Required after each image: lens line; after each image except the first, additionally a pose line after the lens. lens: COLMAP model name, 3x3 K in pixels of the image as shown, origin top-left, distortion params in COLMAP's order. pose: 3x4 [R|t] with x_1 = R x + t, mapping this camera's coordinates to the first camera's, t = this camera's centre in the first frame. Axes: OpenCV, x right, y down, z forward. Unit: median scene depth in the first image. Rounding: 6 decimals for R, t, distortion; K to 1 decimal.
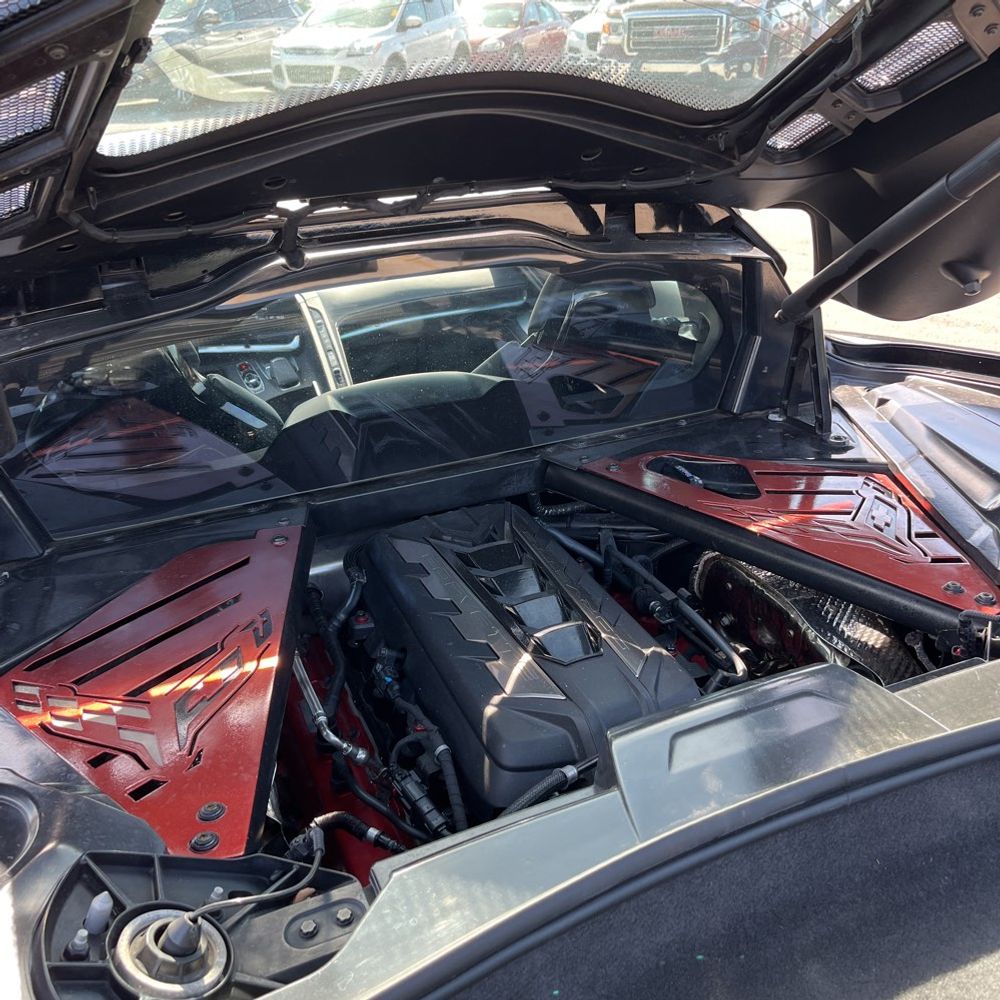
lens RADIAL K [[1016.7, 0, 496.7], [0, 1016.7, 486.6], [0, 0, 1]] dist [0.007952, 0.000000]
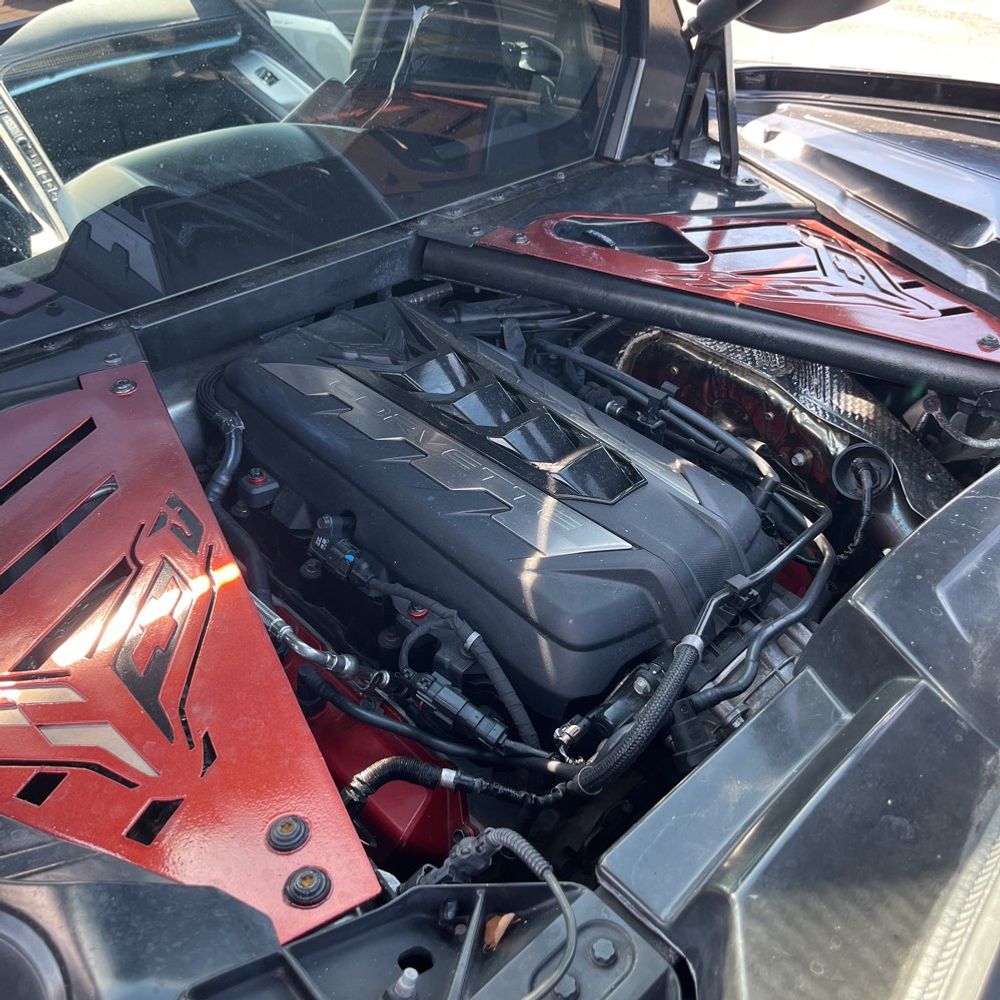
lens RADIAL K [[1016.7, 0, 525.2], [0, 1016.7, 533.4], [0, 0, 1]] dist [0.007952, 0.000000]
pose [[0.931612, -0.177681, 0.317063, -0.175795], [0.091140, 0.958691, 0.269455, -0.012120], [-0.351842, -0.222130, 0.909321, 0.229407]]
